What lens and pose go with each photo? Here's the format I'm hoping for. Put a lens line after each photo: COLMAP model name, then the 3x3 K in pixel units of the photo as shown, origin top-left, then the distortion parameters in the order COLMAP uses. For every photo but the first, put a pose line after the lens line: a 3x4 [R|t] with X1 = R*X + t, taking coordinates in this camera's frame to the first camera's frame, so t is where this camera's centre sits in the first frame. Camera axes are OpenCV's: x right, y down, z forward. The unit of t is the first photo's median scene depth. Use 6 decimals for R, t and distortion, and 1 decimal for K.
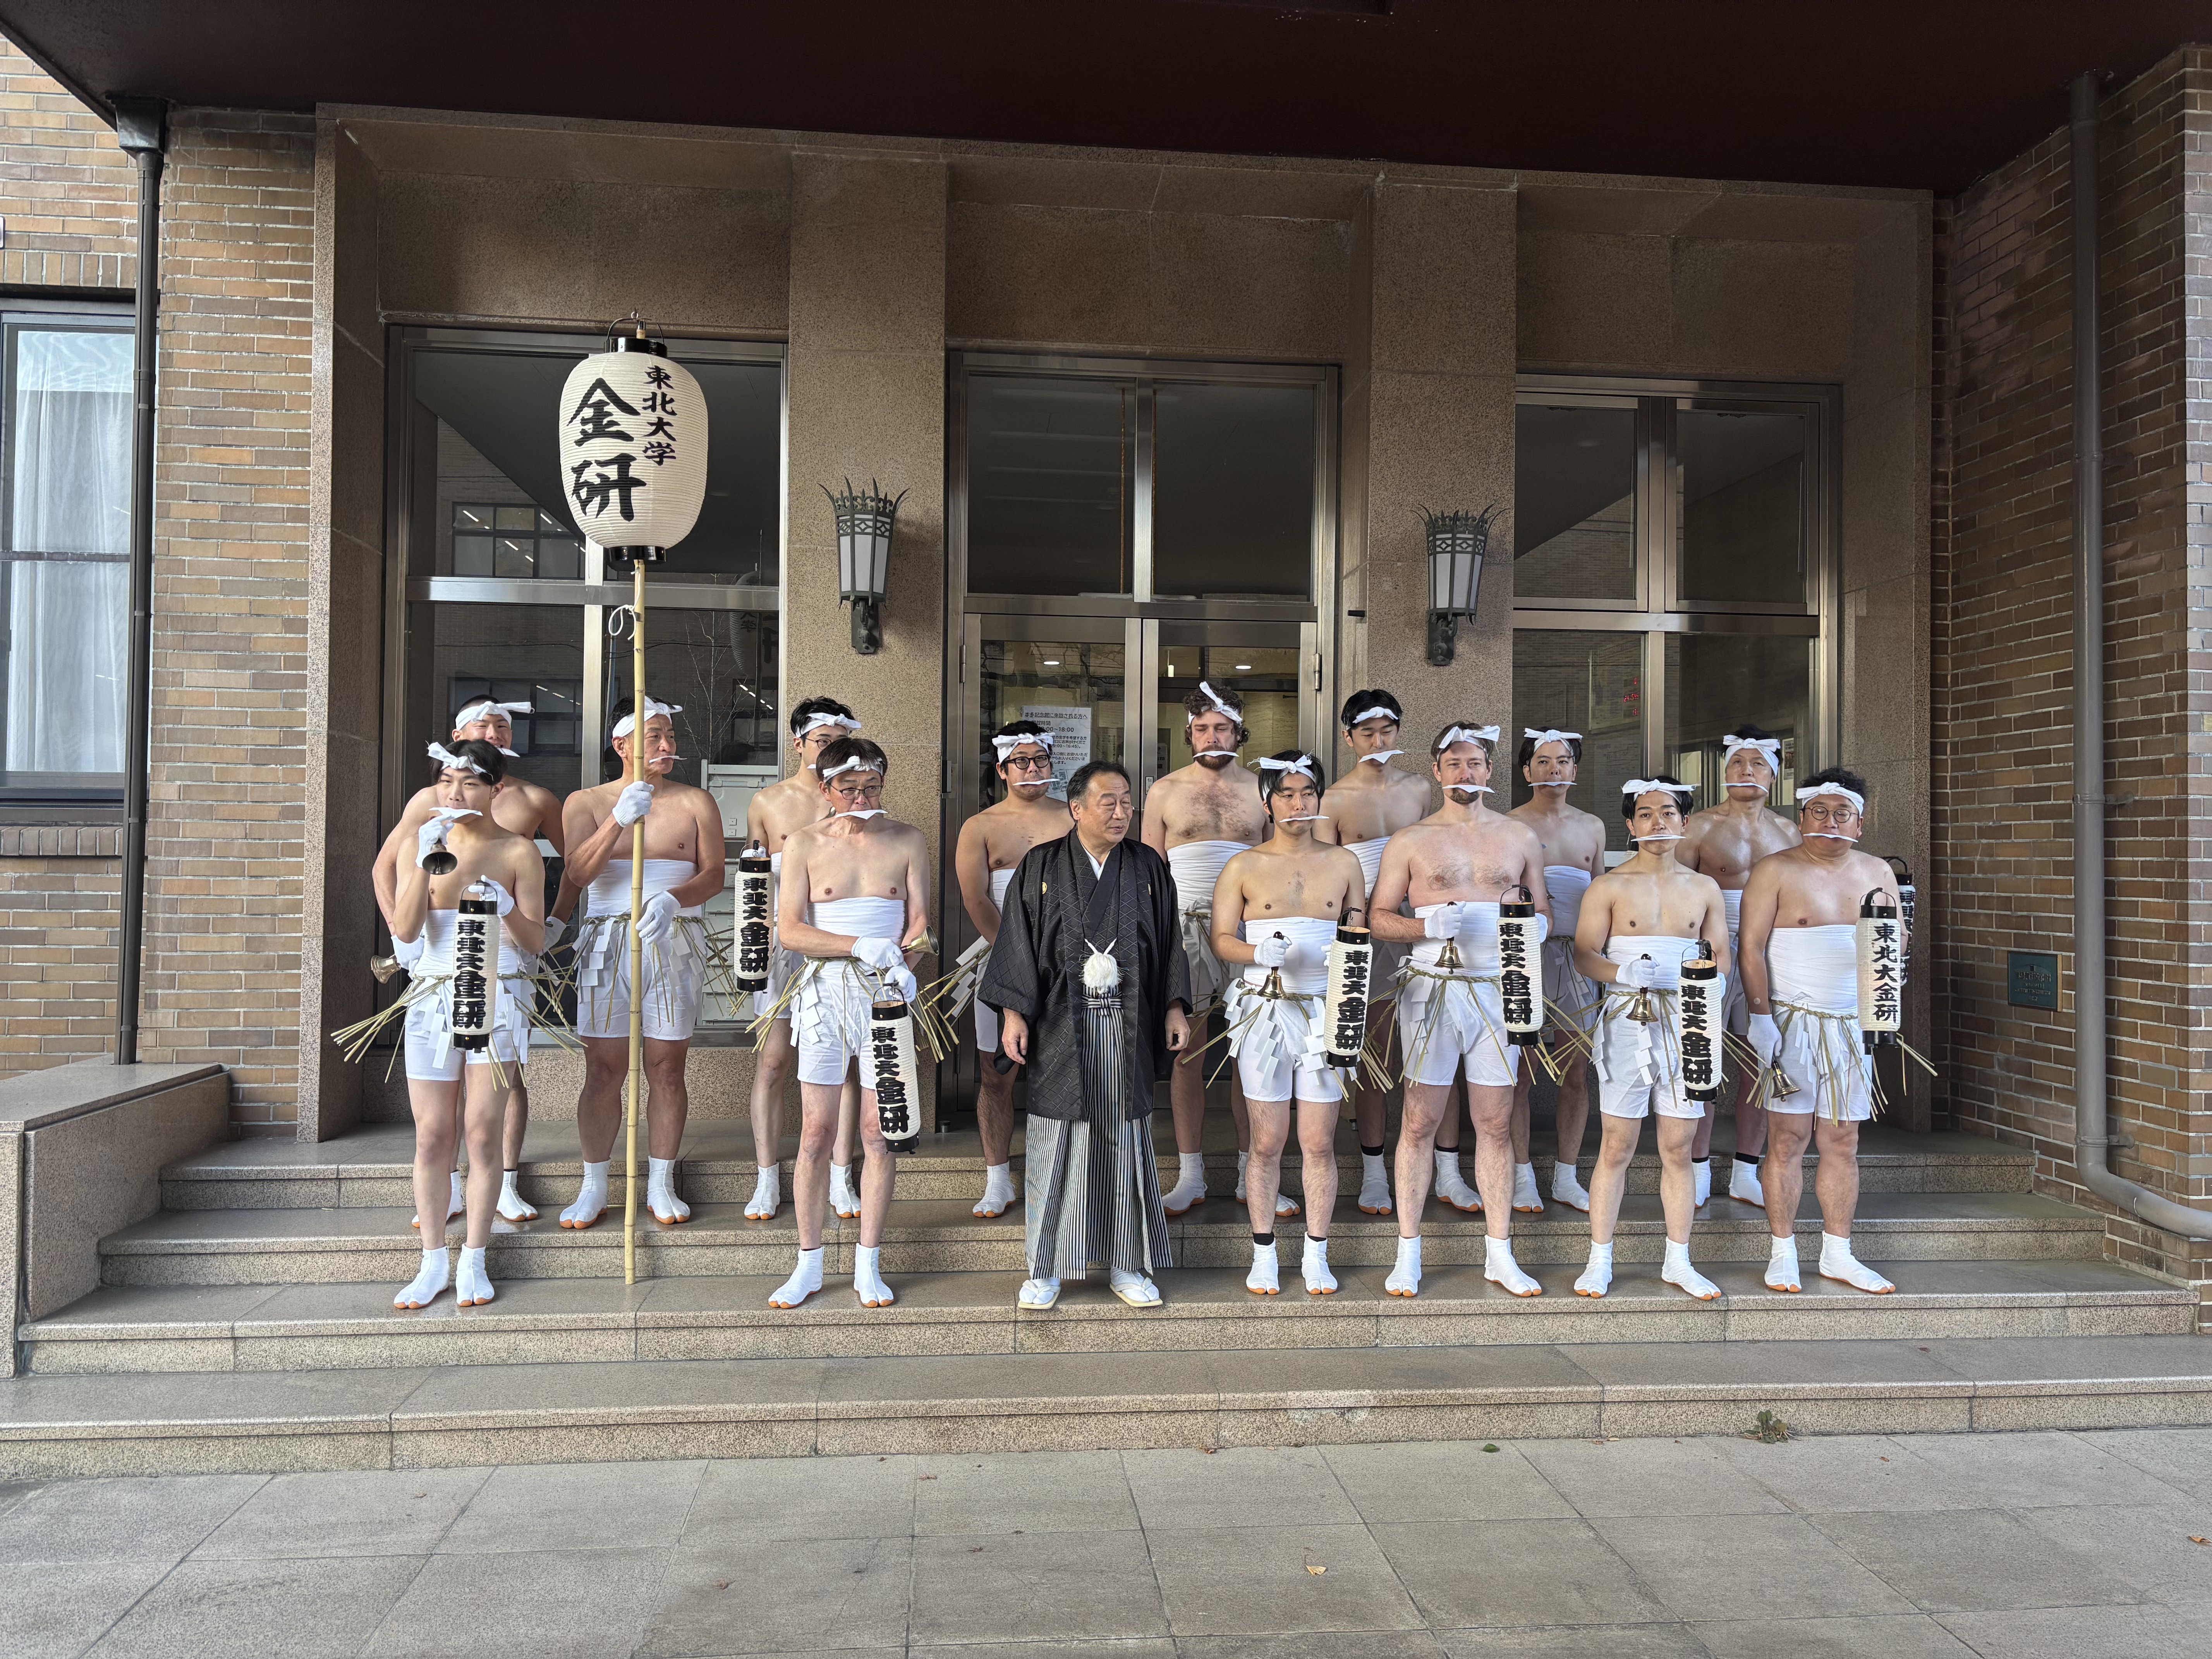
lens RADIAL K [[1660.9, 0, 1106.9], [0, 1660.9, 822.7], [0, 0, 1]] dist [0.032471, -0.011892]
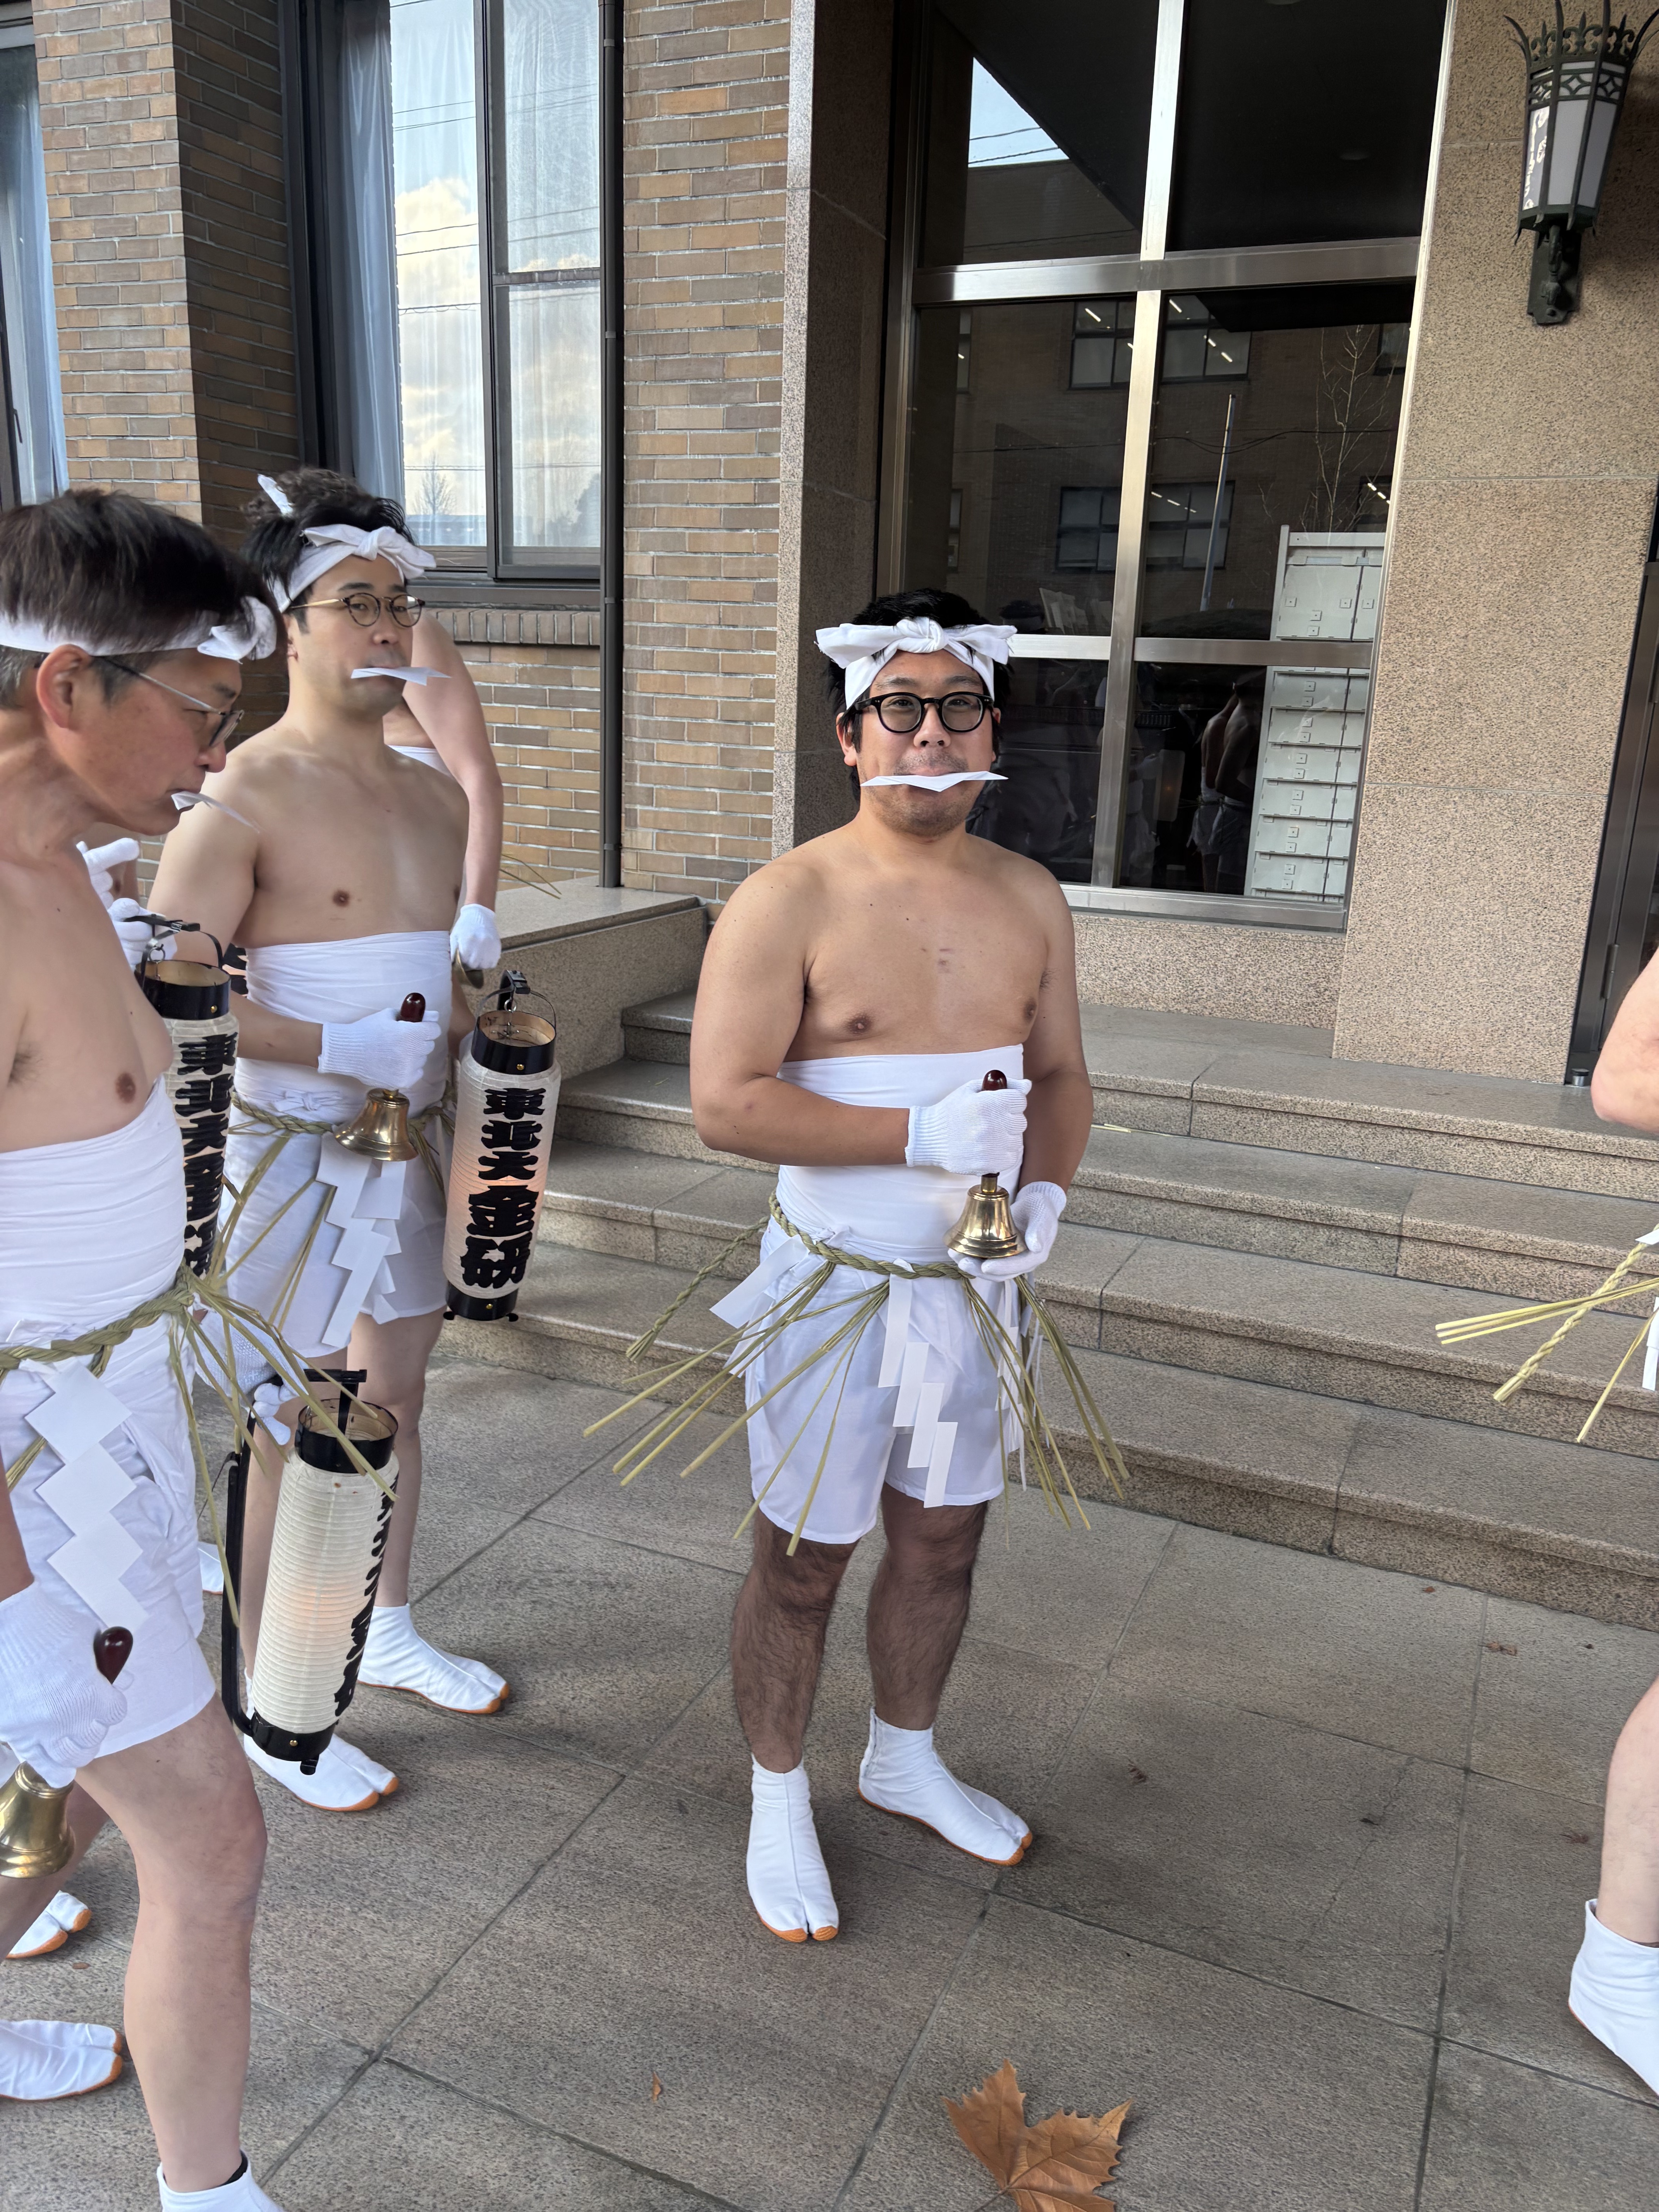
lens RADIAL K [[1660.9, 0, 883.0], [0, 1660.9, 1108.2], [0, 0, 1]] dist [0.032471, -0.011892]
pose [[0.883957, 0.141592, -0.445614, -0.044166], [-0.023133, 0.965123, 0.260774, 0.023182], [0.466996, -0.220205, 0.856402, 0.283131]]
